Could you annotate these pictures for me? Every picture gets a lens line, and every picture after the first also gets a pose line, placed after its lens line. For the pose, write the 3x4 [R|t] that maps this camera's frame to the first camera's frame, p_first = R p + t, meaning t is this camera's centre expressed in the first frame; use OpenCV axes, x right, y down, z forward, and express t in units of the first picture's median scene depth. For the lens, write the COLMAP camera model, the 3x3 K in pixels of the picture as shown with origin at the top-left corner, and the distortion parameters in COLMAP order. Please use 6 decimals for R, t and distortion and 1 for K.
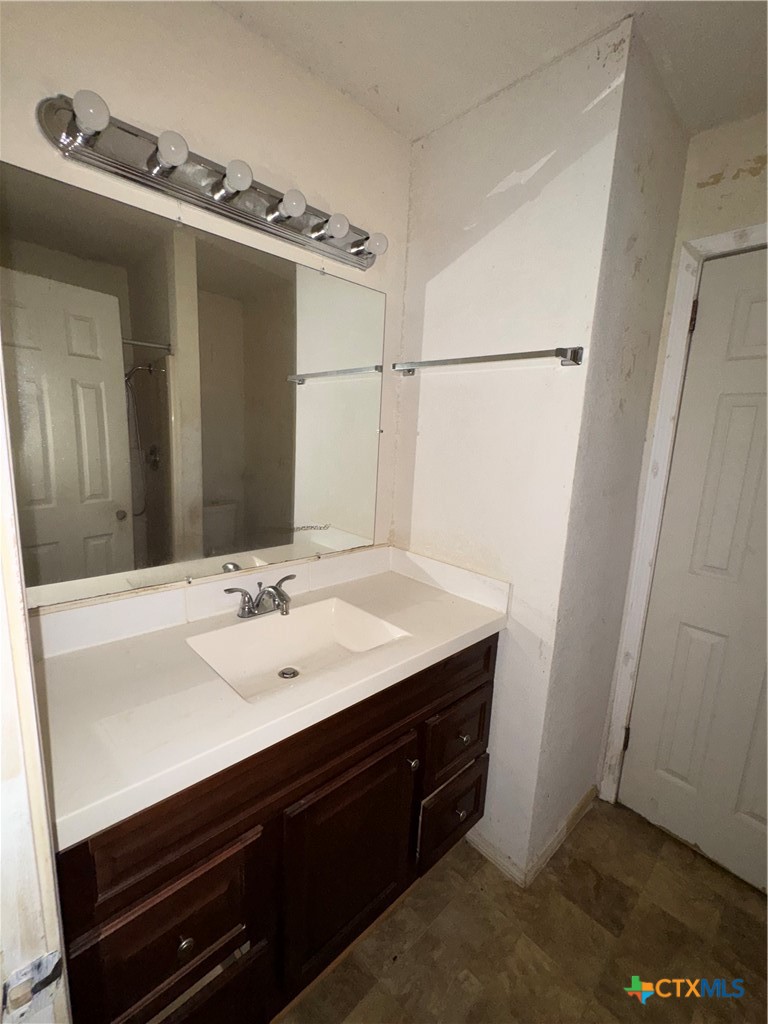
lens RADIAL K [[441.4, 0, 386.8], [0, 441.4, 513.0], [0, 0, 1]] dist [-0.001644, -0.000440]
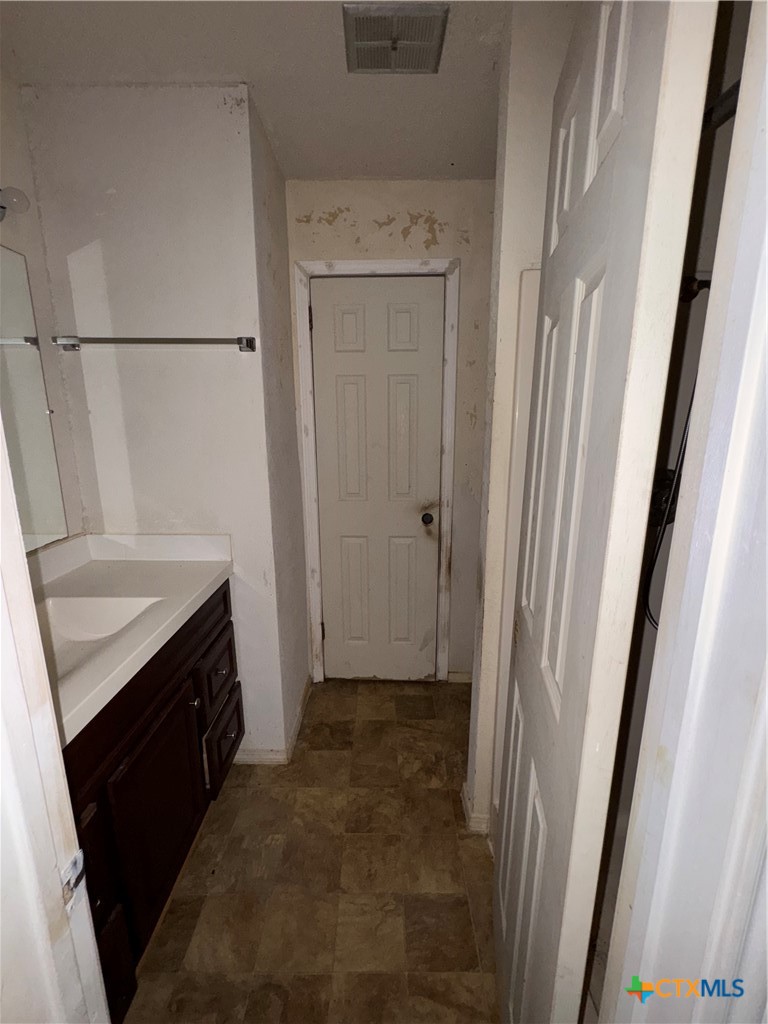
lens RADIAL K [[434.9, 0, 384.0], [0, 434.9, 512.0], [0, 0, 1]] dist [-0.001046, -0.000063]
pose [[0.692440, -0.204387, 0.691919, -0.218680], [0.166558, 0.978414, 0.122331, 0.023537], [-0.701986, 0.030538, 0.711535, -0.120888]]
